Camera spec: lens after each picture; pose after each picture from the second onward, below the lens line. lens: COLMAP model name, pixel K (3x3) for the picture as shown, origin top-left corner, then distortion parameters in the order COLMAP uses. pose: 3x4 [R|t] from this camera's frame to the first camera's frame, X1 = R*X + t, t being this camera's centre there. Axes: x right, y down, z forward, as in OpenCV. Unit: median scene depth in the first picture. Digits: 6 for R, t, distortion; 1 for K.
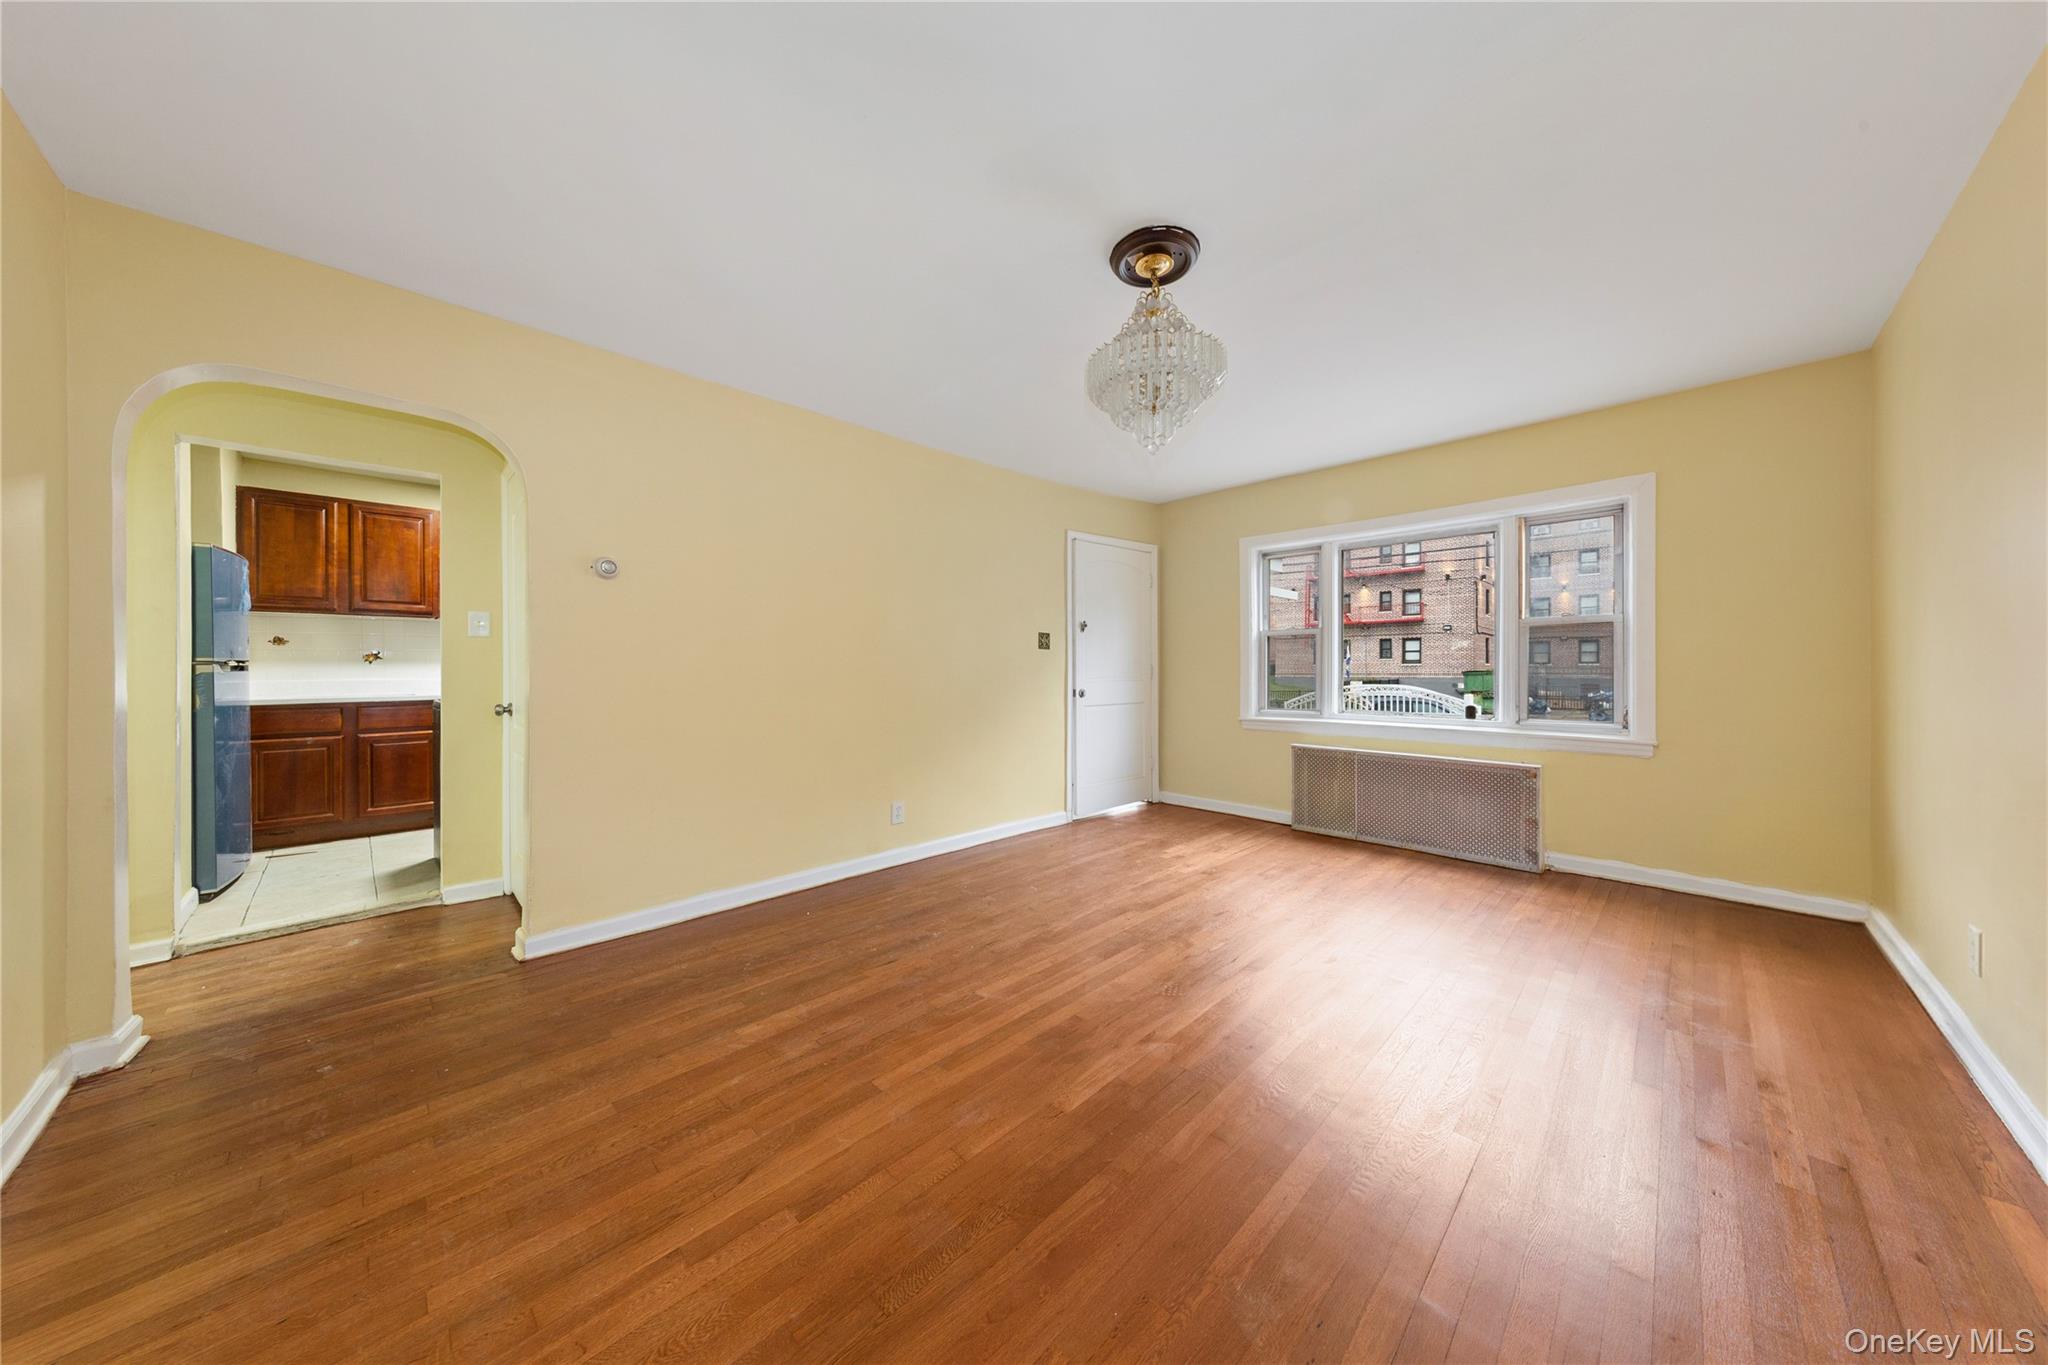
lens RADIAL K [[659.0, 0, 1025.0], [0, 659.0, 666.6], [0, 0, 1]] dist [0.000981, 0.000124]
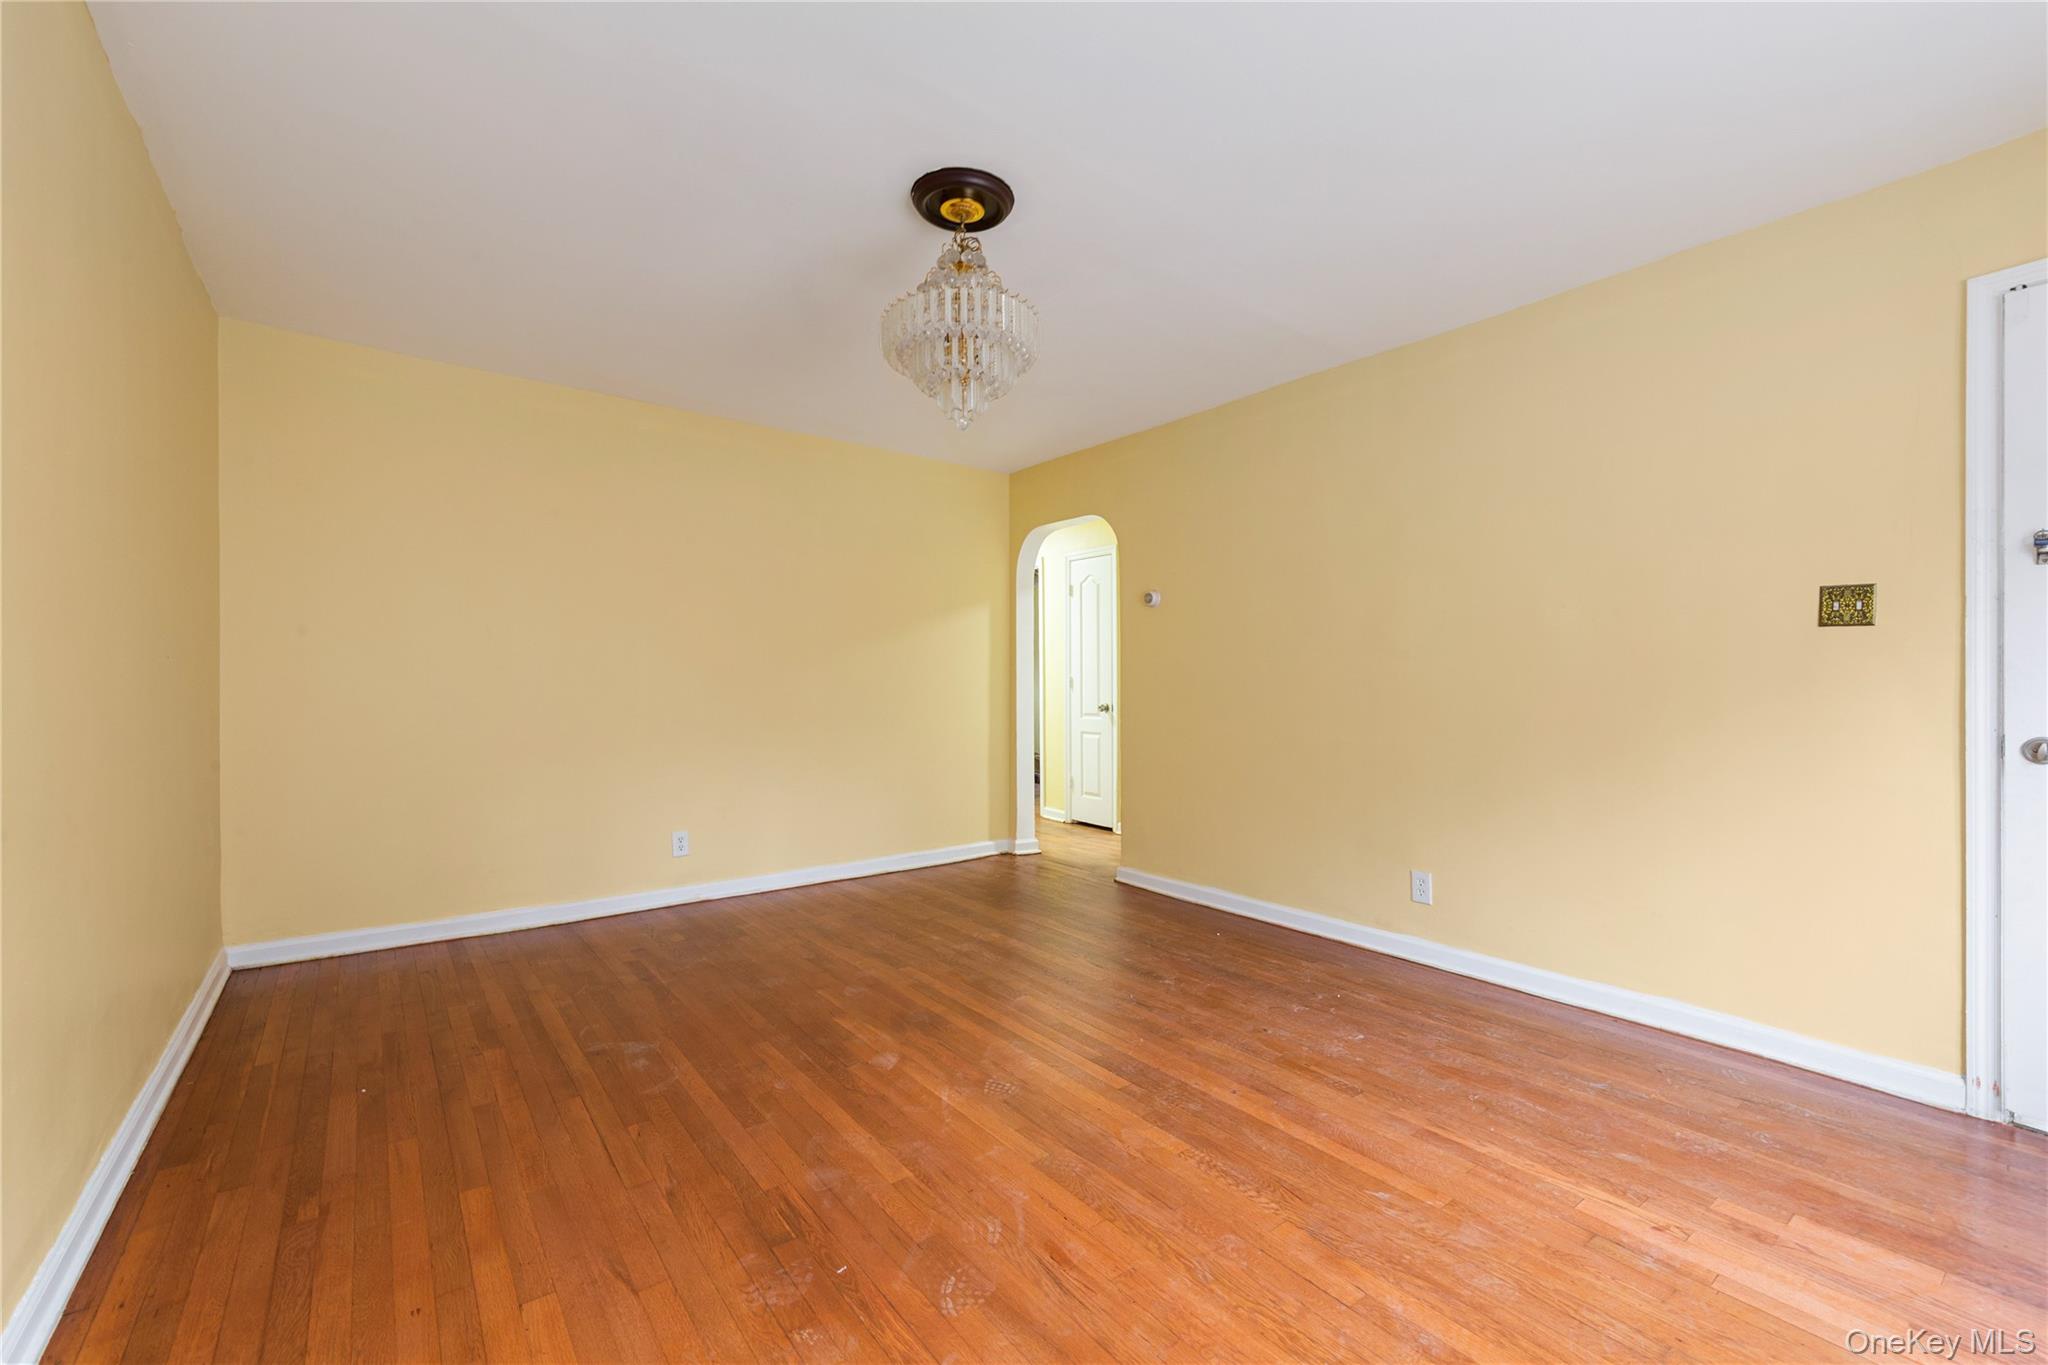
lens RADIAL K [[872.3, 0, 1024.0], [0, 872.3, 682.5], [0, 0, 1]] dist [-0.000988, -0.000164]
pose [[-0.147046, 0.007633, -0.989100, 0.948917], [0.003826, 0.999967, 0.007148, 0.002141], [0.989122, -0.002734, -0.147070, 0.906791]]
